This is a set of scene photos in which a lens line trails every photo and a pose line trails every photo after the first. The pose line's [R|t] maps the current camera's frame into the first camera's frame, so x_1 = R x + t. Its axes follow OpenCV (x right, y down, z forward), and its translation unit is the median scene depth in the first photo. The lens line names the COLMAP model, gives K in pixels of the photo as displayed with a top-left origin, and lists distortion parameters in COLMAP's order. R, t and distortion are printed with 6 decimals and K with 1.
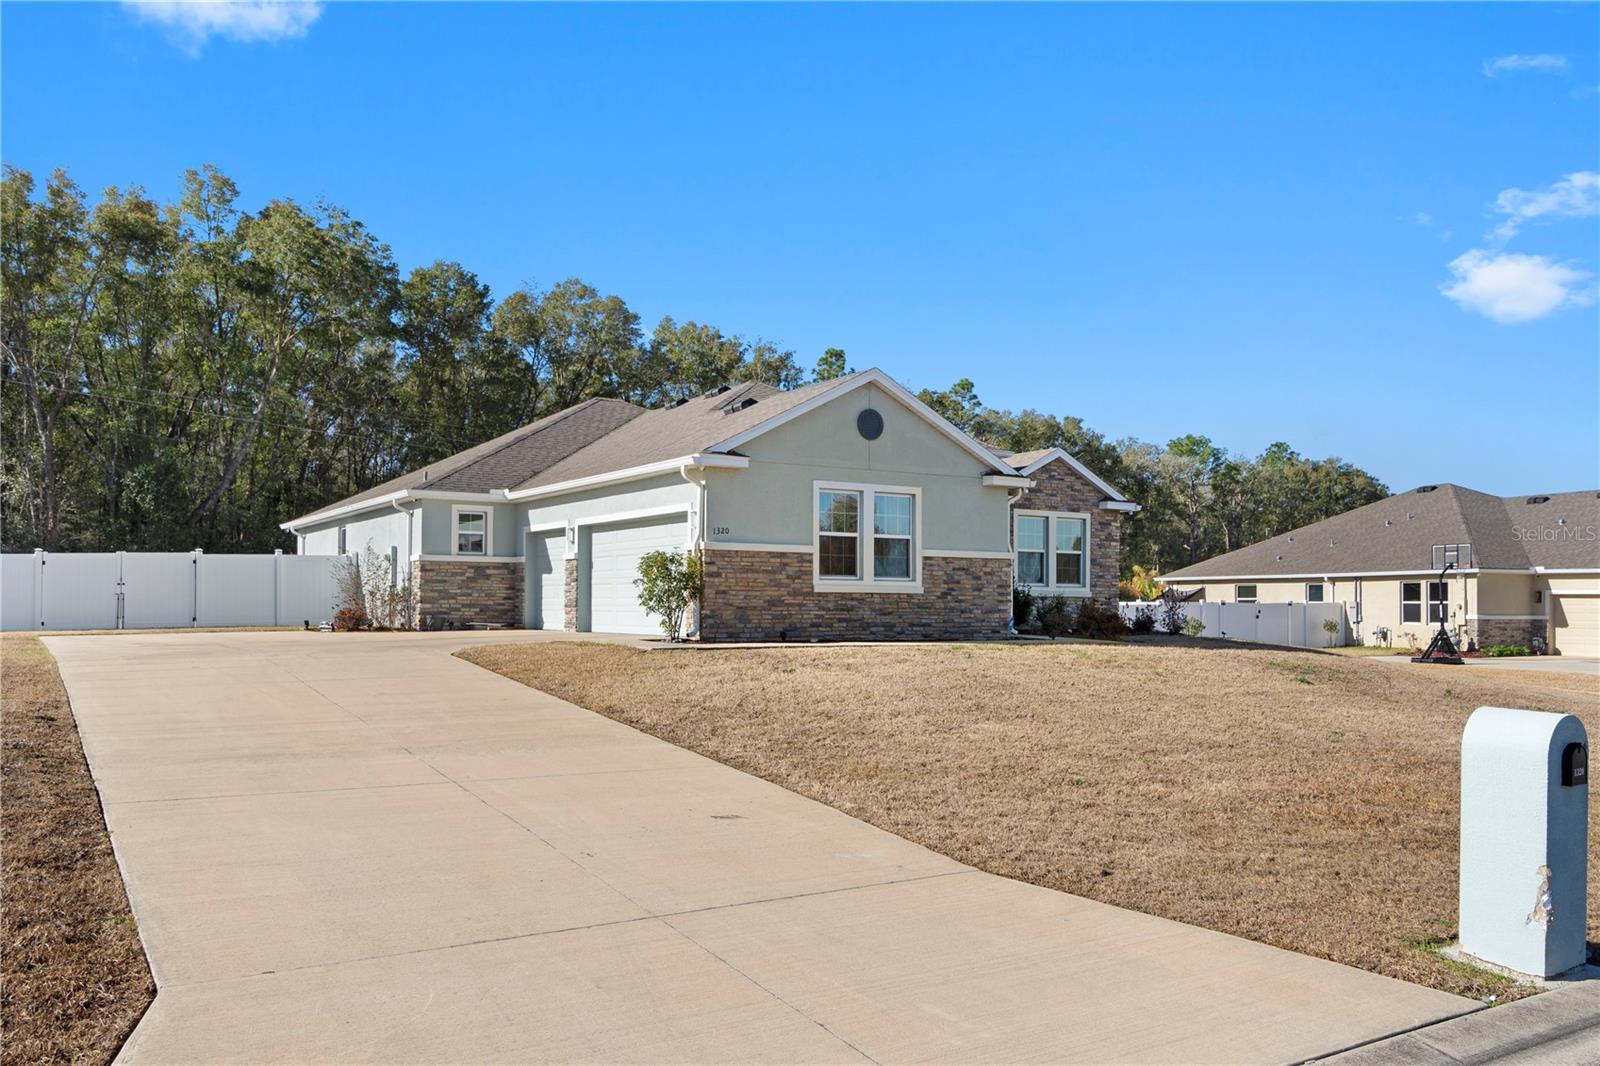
lens RADIAL K [[1269.2, 0, 794.4], [0, 1269.2, 540.2], [0, 0, 1]] dist [-0.013055, 0.011861]
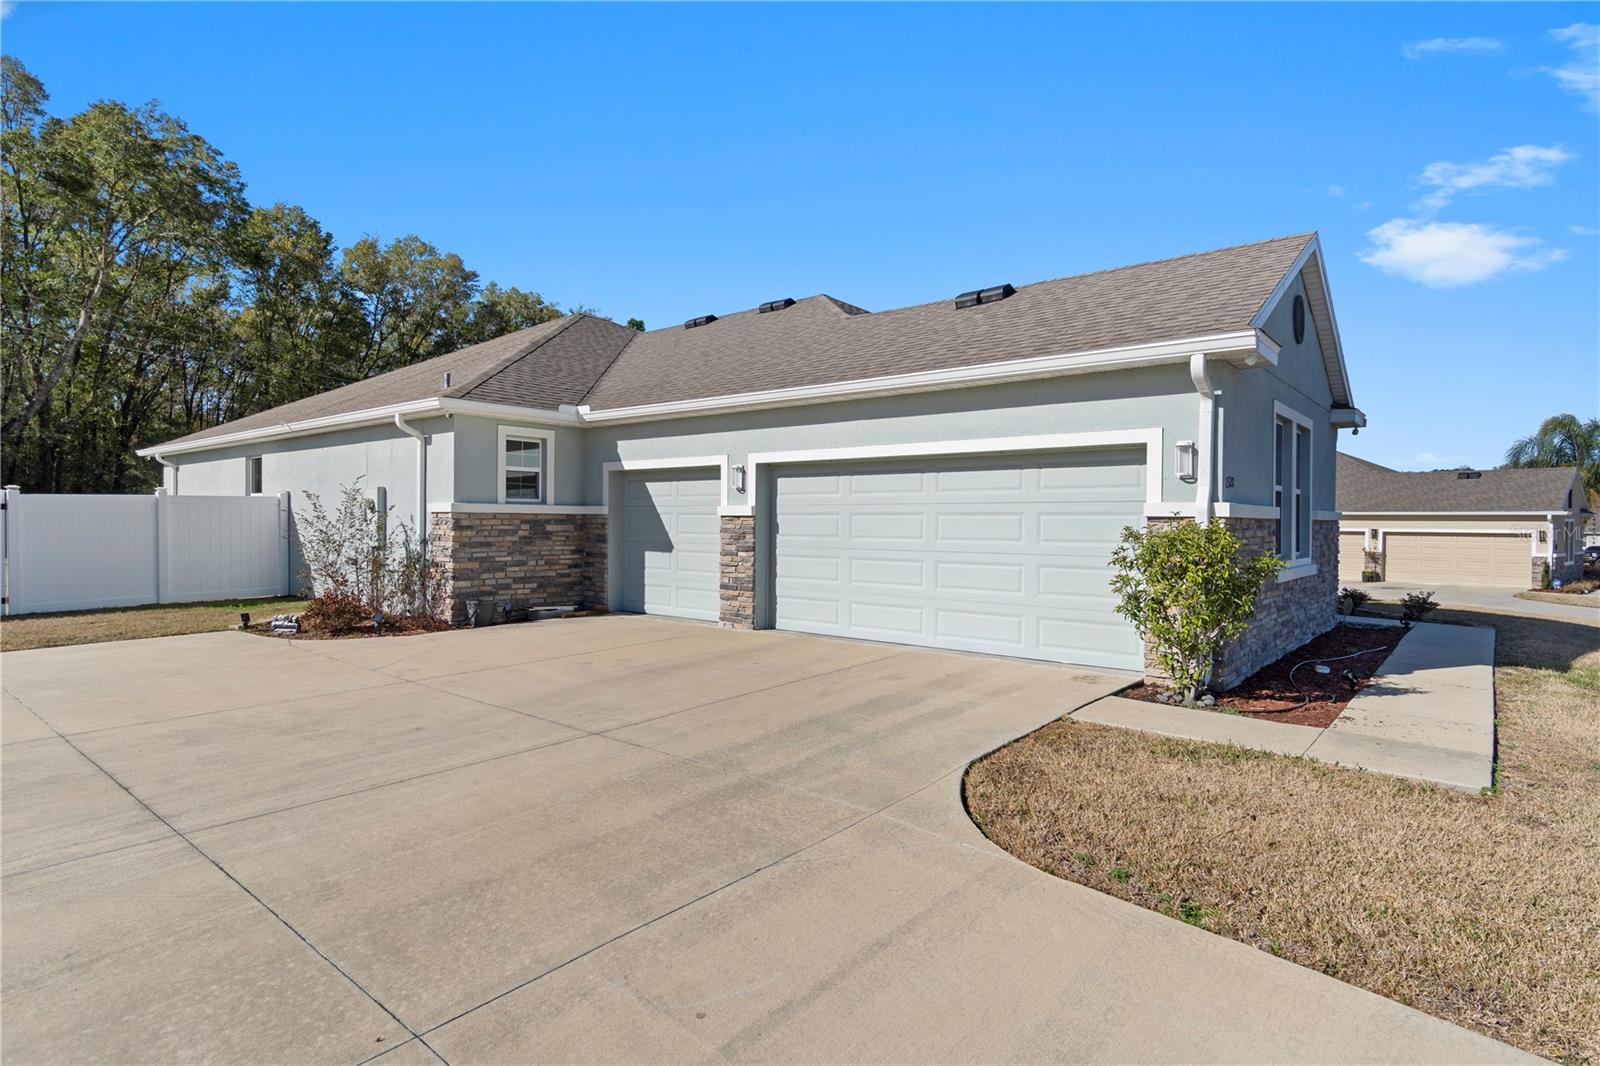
lens RADIAL K [[839.0, 0, 798.0], [0, 839.0, 519.0], [0, 0, 1]] dist [-0.010059, 0.002862]
pose [[0.948333, -0.000025, 0.317276, -0.256466], [-0.017226, 0.998521, 0.051568, -0.005334], [-0.316808, -0.054369, 0.946930, 0.534519]]
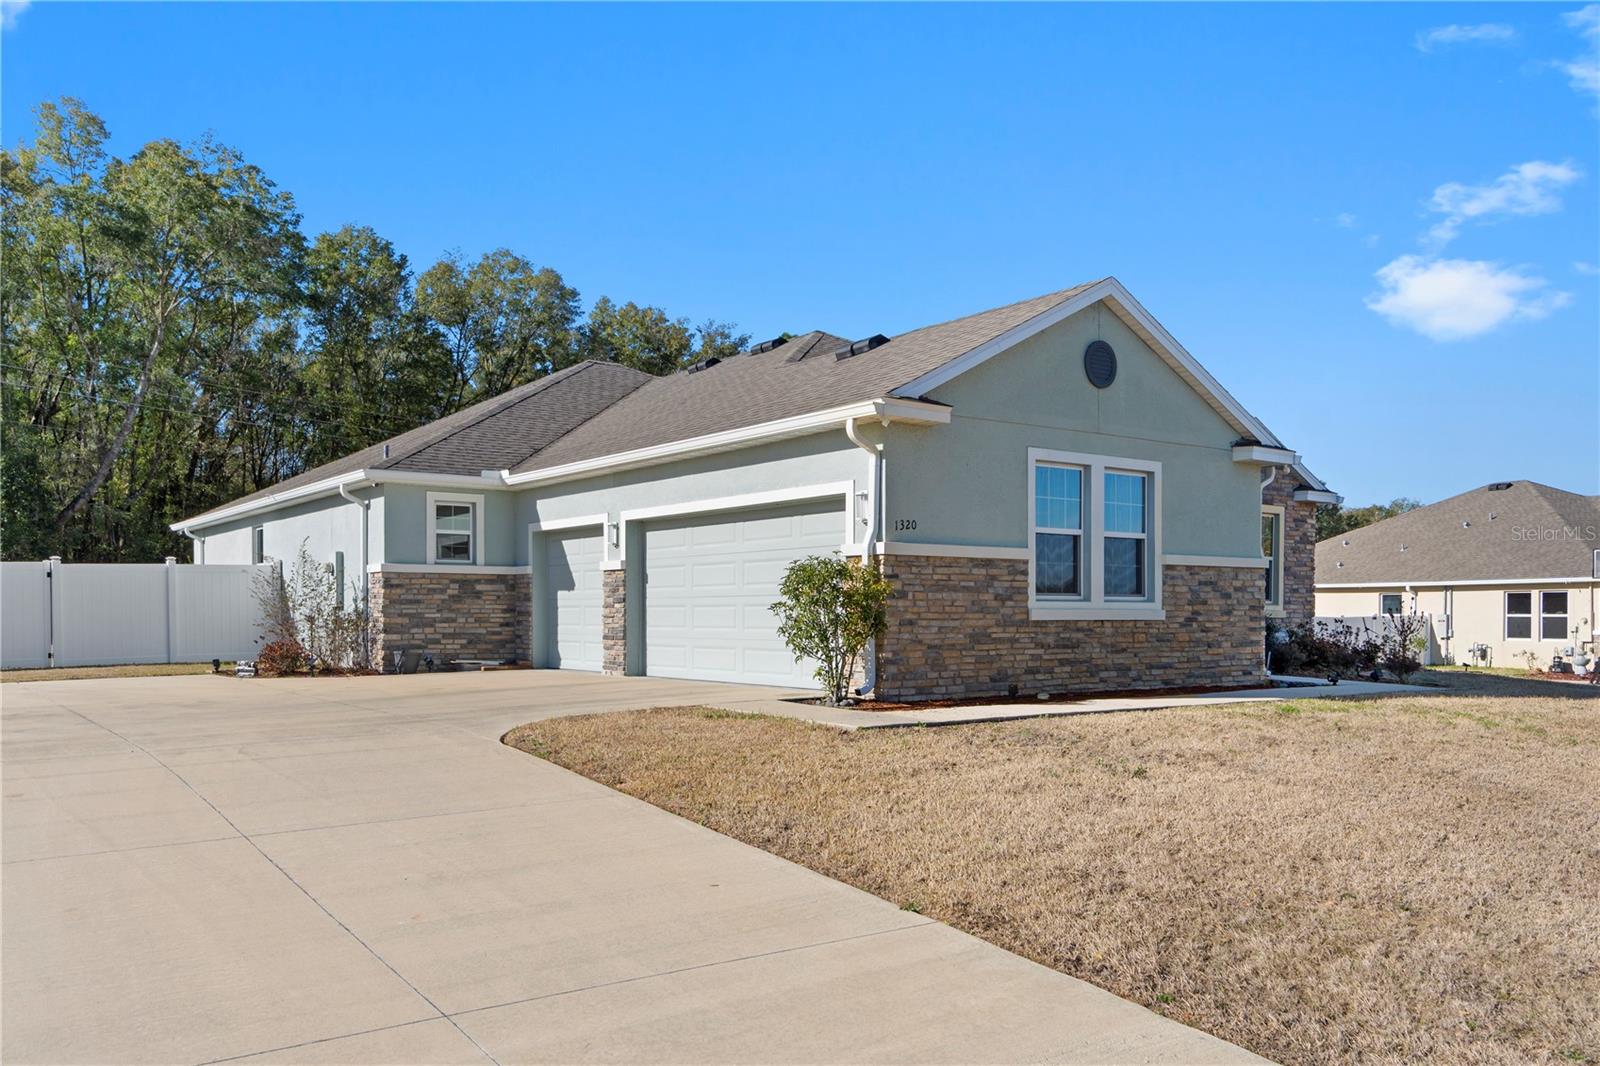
lens RADIAL K [[1269.2, 0, 785.9], [0, 1269.2, 601.4], [0, 0, 1]] dist [-0.013055, 0.011861]
pose [[0.997514, -0.004592, 0.070319, -0.119707], [0.001580, 0.999081, 0.042828, 0.002533], [-0.070452, -0.042610, 0.996605, 0.281262]]
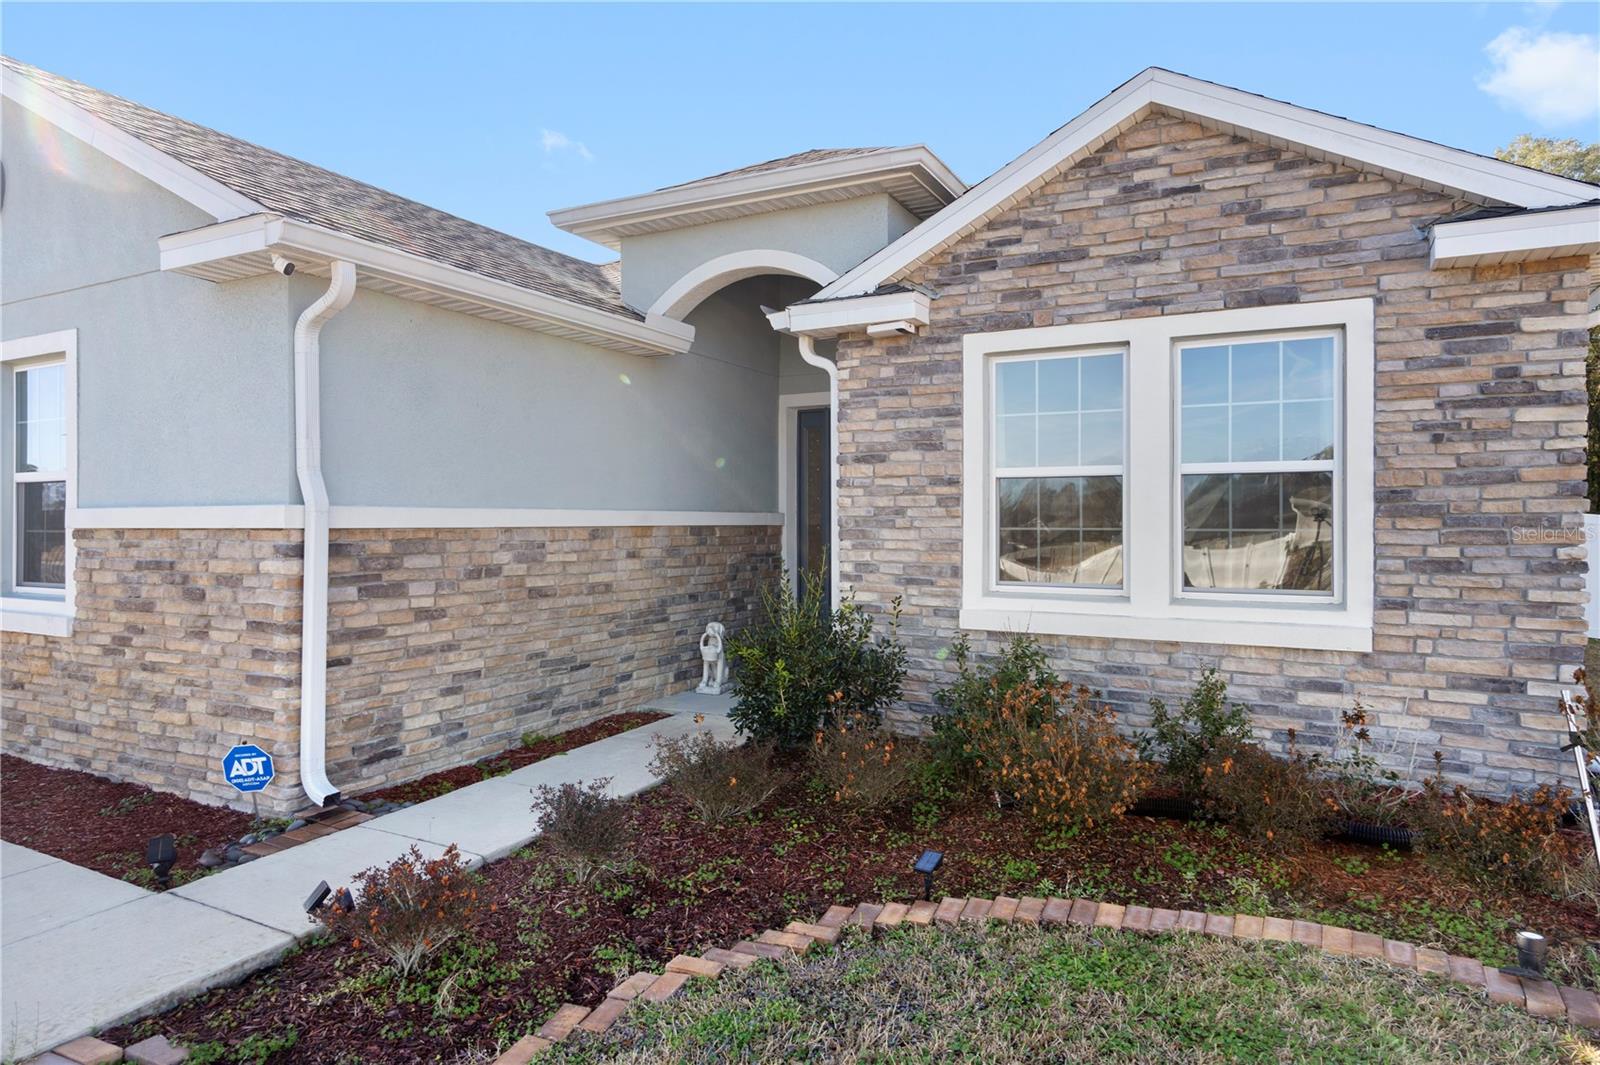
lens RADIAL K [[965.5, 0, 800.0], [0, 965.5, 530.7], [0, 0, 1]] dist [-0.000745, 0.000000]
pose [[0.505415, -0.002729, -0.862872, 0.348873], [0.047442, 0.998570, 0.024630, 0.013286], [0.861571, -0.053385, 0.504821, 0.851100]]
